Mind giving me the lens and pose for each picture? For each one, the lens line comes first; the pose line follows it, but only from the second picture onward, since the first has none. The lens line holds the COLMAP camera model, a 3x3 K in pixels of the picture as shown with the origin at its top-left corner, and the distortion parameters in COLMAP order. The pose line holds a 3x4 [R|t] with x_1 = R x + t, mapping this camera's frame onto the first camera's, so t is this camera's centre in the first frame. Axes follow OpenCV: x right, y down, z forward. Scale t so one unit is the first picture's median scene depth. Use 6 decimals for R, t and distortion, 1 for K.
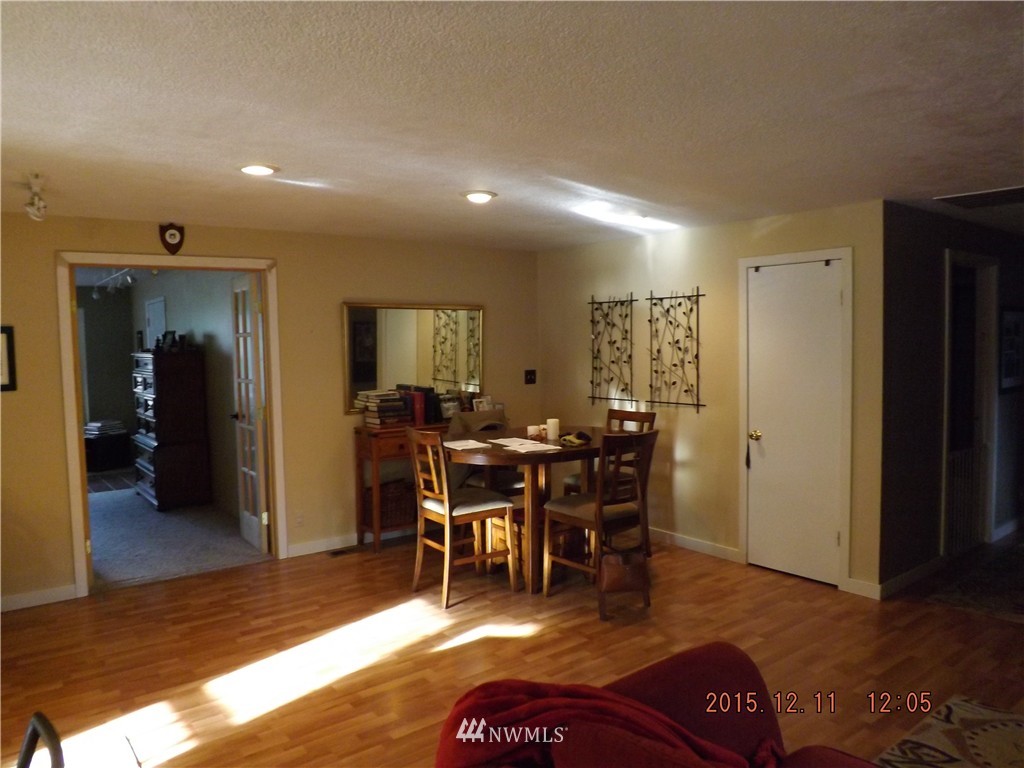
lens RADIAL K [[743.0, 0, 497.2], [0, 743.0, 383.7], [0, 0, 1]] dist [-0.082710, 0.039274]
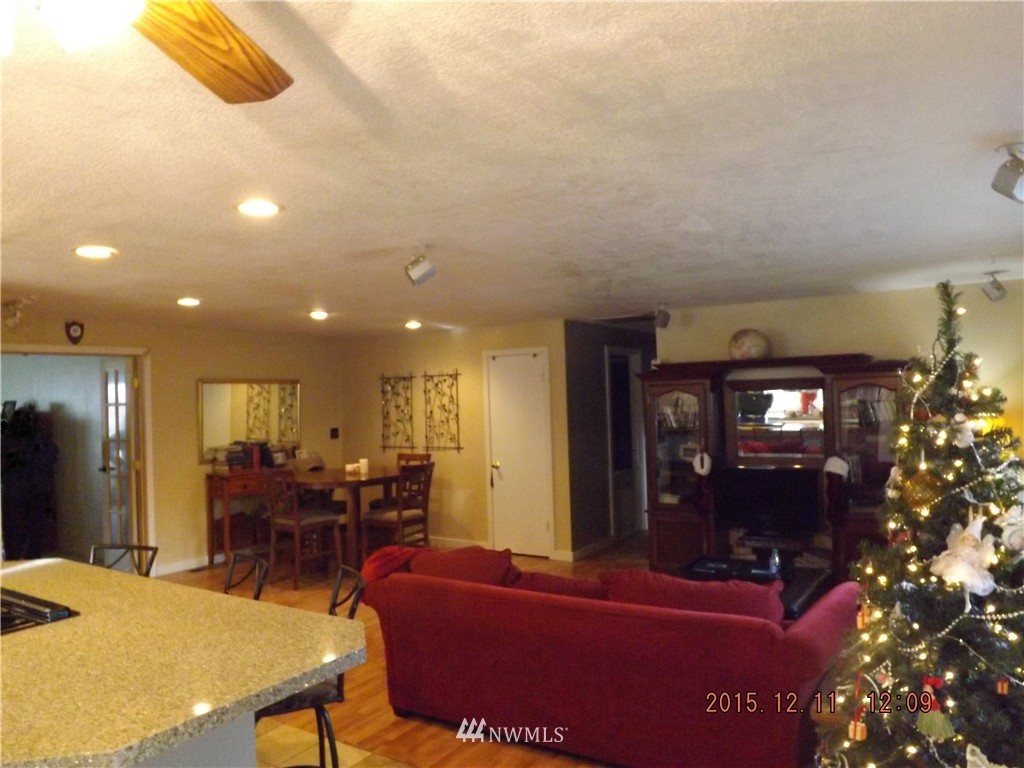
lens RADIAL K [[743.0, 0, 497.2], [0, 743.0, 383.7], [0, 0, 1]] dist [-0.082710, 0.039274]
pose [[0.949218, -0.005406, 0.314574, -0.118248], [0.031996, 0.996327, -0.079423, 0.020346], [-0.312989, 0.085455, 0.945905, -0.428328]]
